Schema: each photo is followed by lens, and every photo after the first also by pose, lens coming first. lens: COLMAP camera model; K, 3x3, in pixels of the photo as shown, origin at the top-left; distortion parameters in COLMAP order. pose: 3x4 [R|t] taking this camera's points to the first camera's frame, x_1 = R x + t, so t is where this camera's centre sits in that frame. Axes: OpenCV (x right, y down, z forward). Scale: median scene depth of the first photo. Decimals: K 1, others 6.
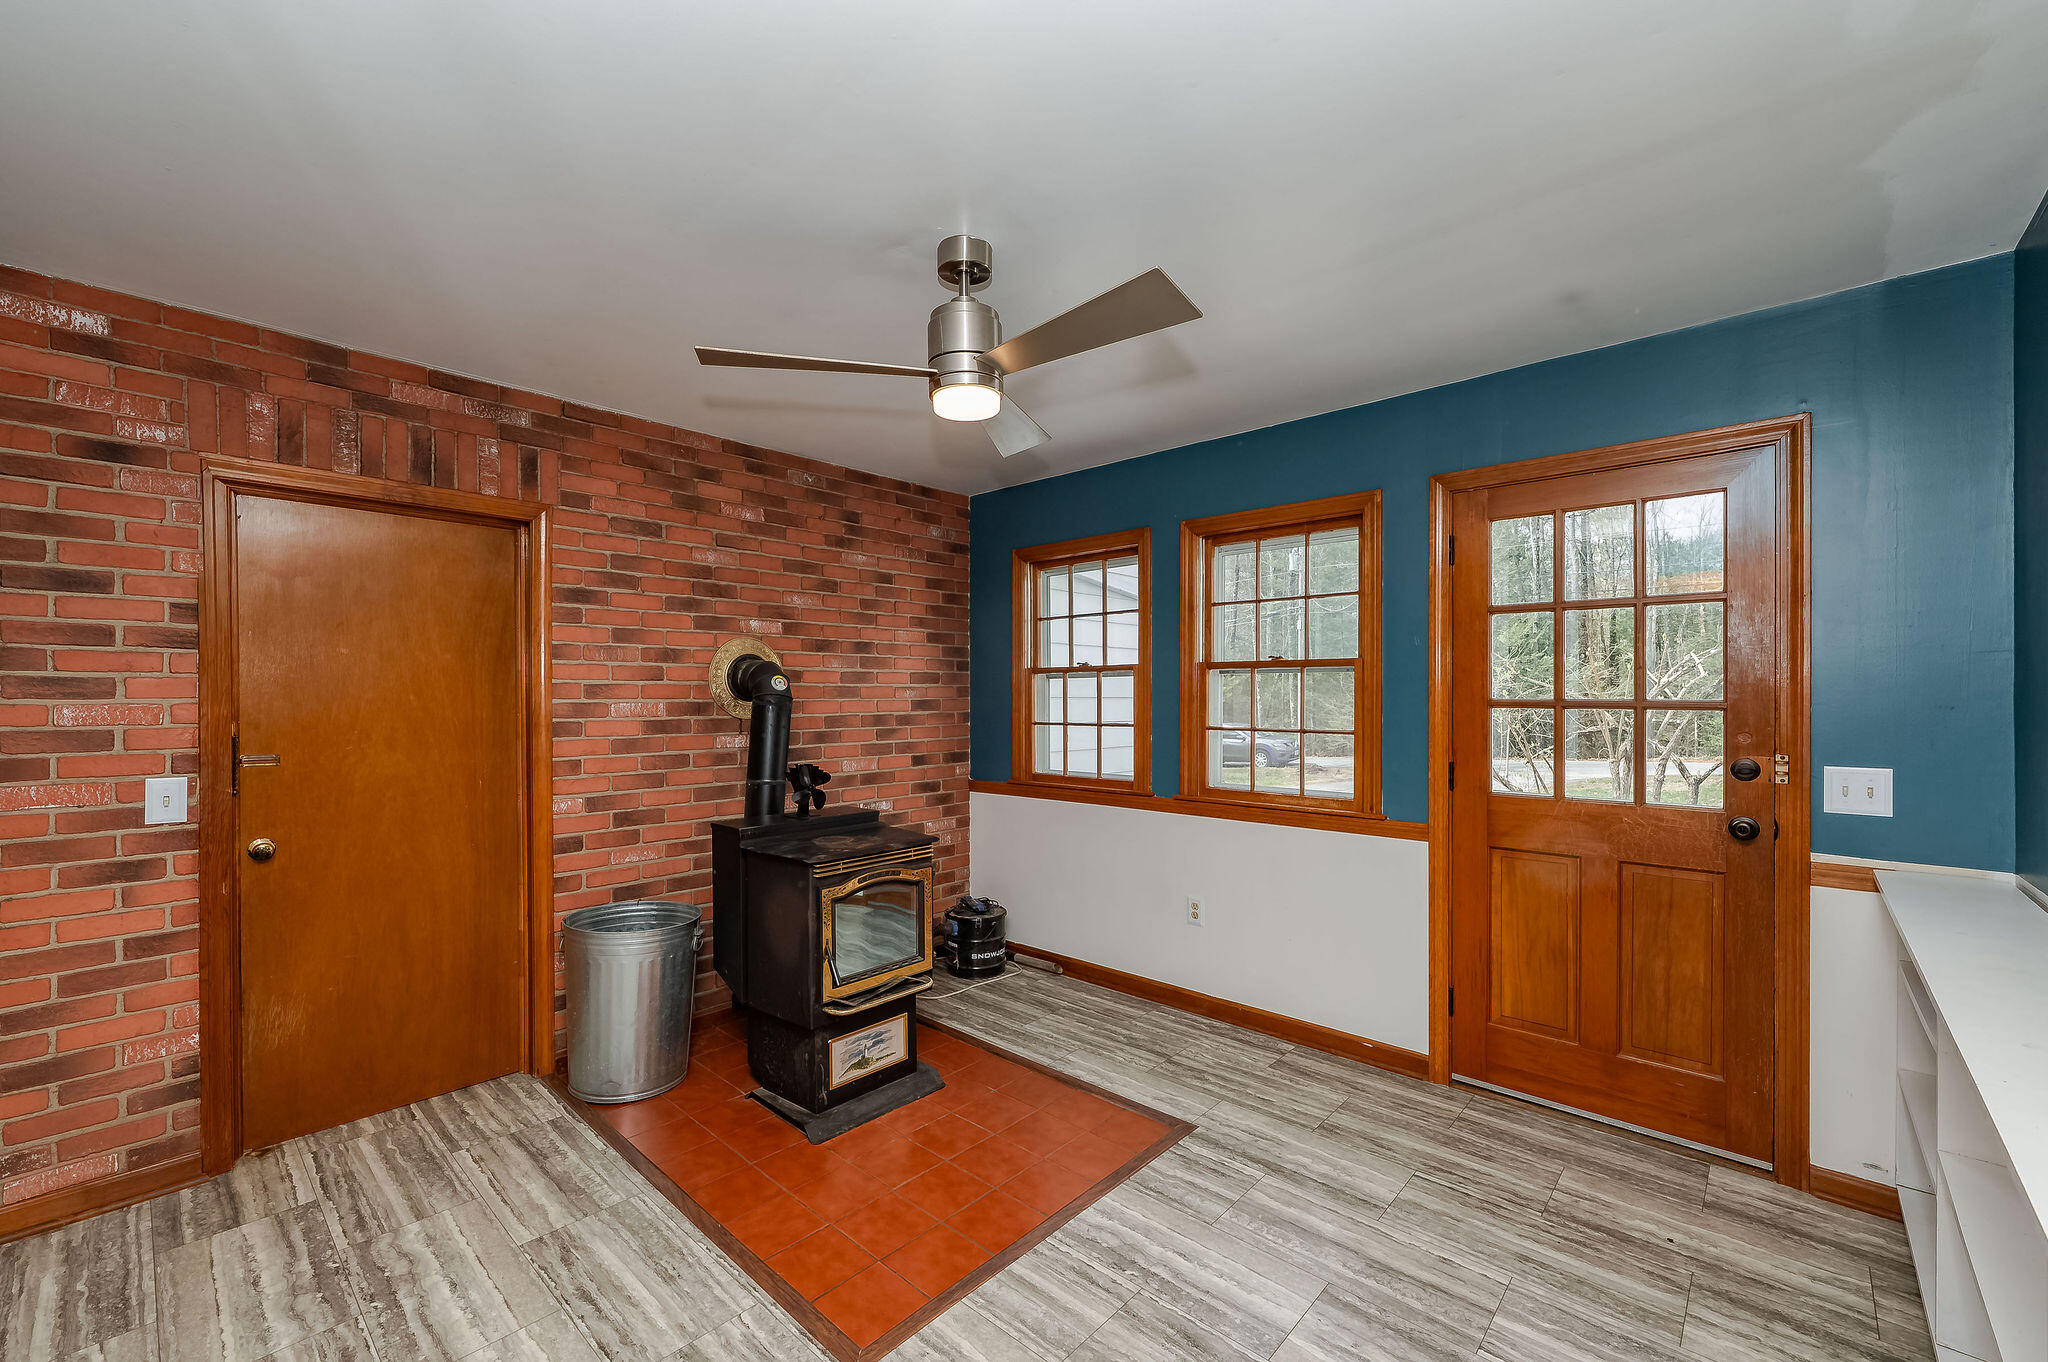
lens RADIAL K [[870.1, 0, 1086.3], [0, 870.1, 707.5], [0, 0, 1]] dist [0.000024, 0.000089]
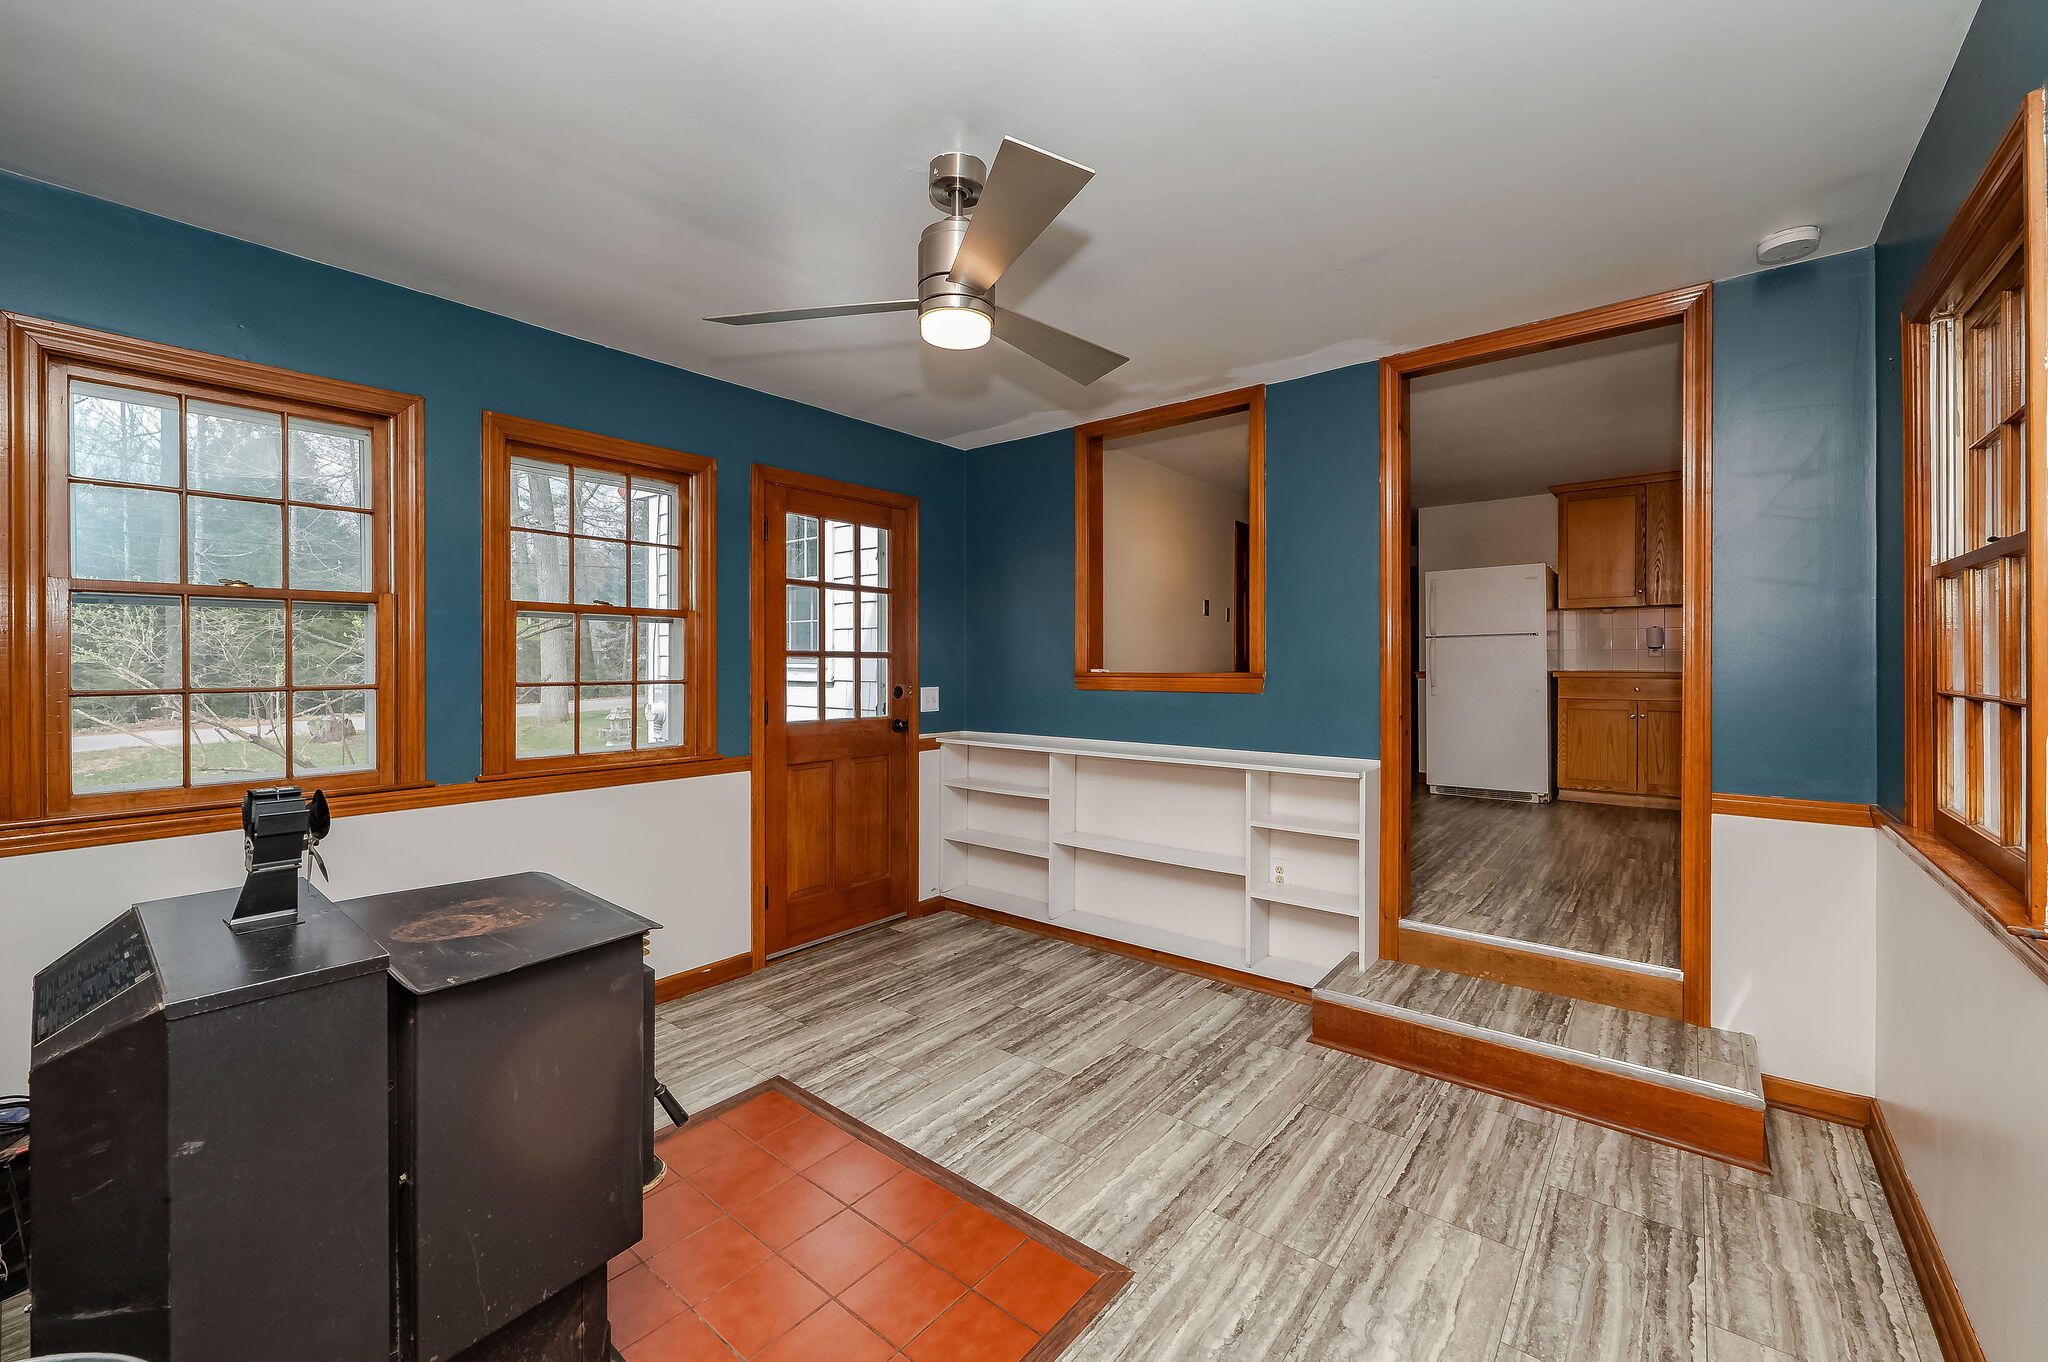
lens RADIAL K [[822.9, 0, 1018.3], [0, 822.9, 661.6], [0, 0, 1]] dist [-0.000775, -0.000174]
pose [[-0.042191, -0.005926, 0.999092, -0.806165], [0.008282, 0.999946, 0.006281, 0.002305], [-0.999075, 0.008540, -0.042139, 0.743007]]
